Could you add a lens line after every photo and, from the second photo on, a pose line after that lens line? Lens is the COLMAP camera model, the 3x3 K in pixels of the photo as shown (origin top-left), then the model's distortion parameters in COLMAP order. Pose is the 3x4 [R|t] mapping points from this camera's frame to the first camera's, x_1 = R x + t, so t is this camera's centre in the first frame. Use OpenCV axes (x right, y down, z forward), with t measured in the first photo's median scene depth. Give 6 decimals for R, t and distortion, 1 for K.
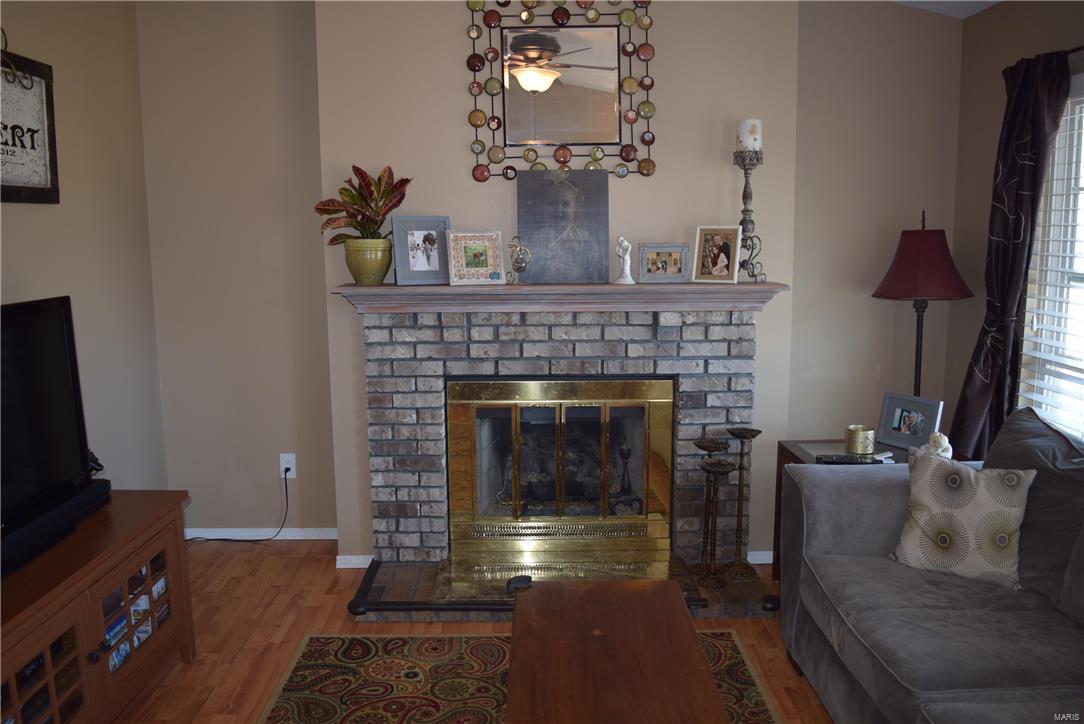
lens RADIAL K [[852.5, 0, 540.7], [0, 852.5, 354.9], [0, 0, 1]] dist [-0.098022, 0.019092]
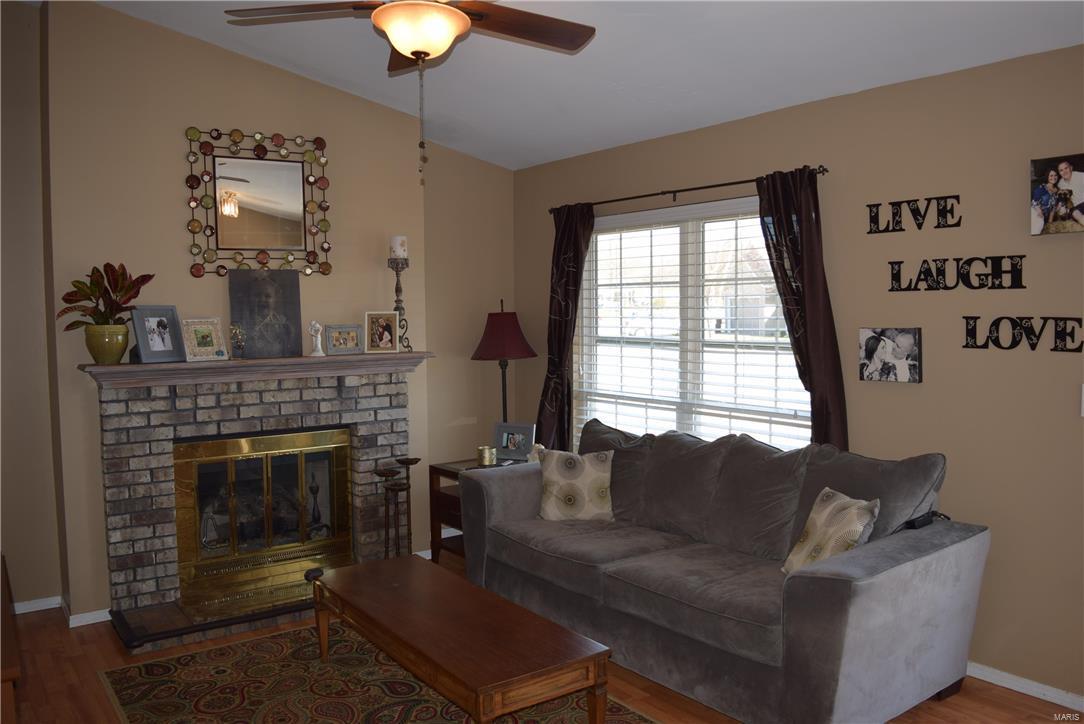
lens RADIAL K [[852.5, 0, 540.7], [0, 852.5, 354.9], [0, 0, 1]] dist [-0.098022, 0.019092]
pose [[0.811646, -0.033257, 0.583202, -0.378737], [0.092000, 0.993196, -0.071401, 0.038978], [-0.576859, 0.111607, 0.809183, -0.252990]]
